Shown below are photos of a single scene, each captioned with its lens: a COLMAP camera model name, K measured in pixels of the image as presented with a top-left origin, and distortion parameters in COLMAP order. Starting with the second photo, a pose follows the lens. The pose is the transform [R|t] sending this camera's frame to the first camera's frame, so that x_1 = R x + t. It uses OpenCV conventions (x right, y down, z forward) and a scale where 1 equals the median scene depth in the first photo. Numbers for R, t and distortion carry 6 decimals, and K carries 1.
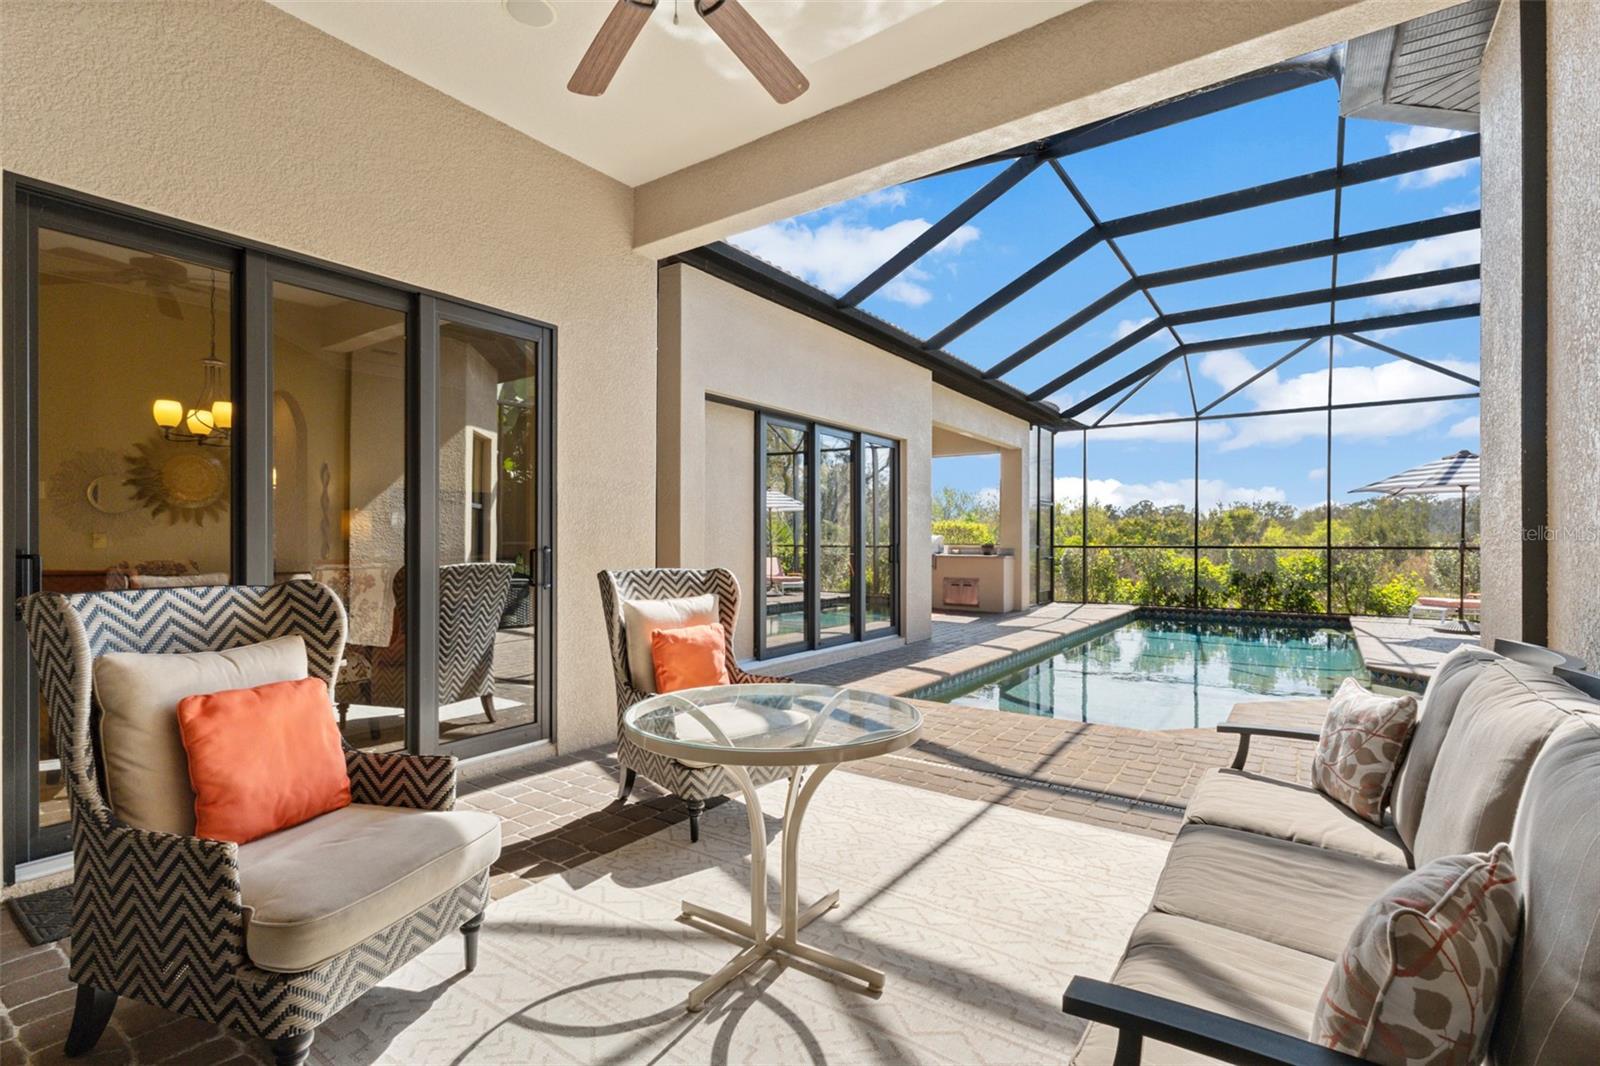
lens RADIAL K [[734.1, 0, 793.6], [0, 734.1, 535.8], [0, 0, 1]] dist [0.002352, 0.001011]
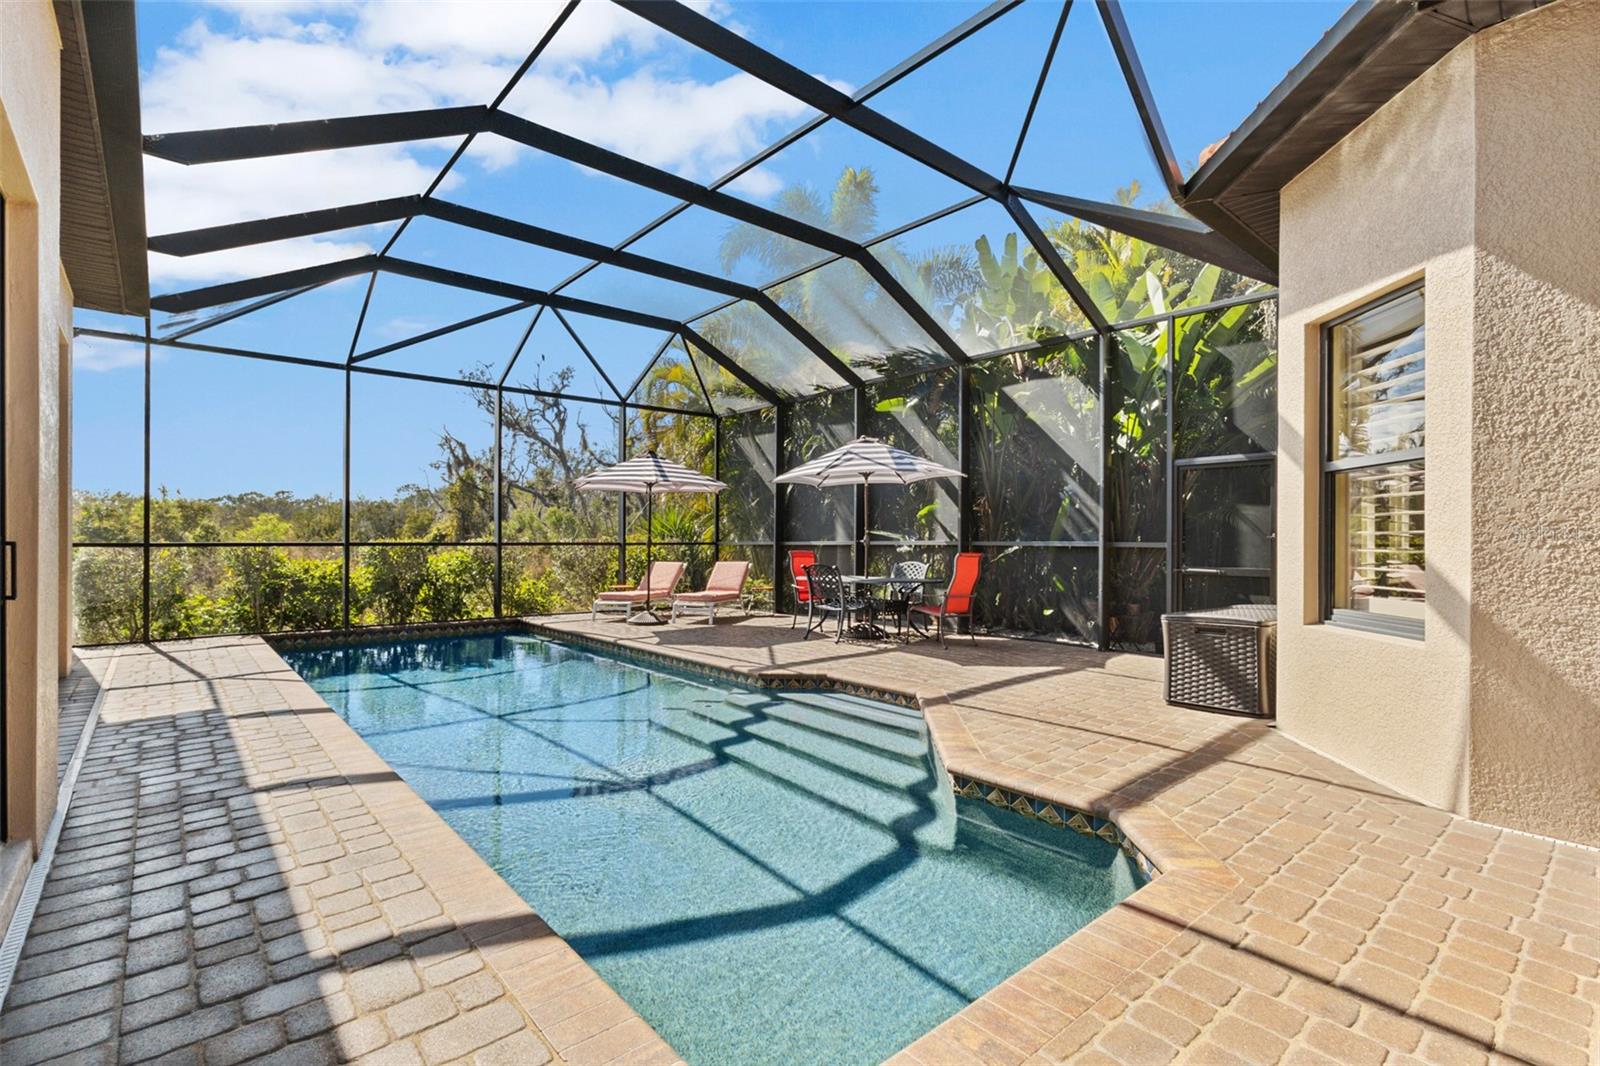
lens RADIAL K [[734.1, 0, 793.6], [0, 734.1, 535.8], [0, 0, 1]] dist [0.002352, 0.001011]
pose [[0.236975, 0.001937, 0.971514, -0.050875], [-0.006848, 0.999976, -0.000324, 0.004002], [-0.971492, -0.006576, 0.236983, 0.429990]]
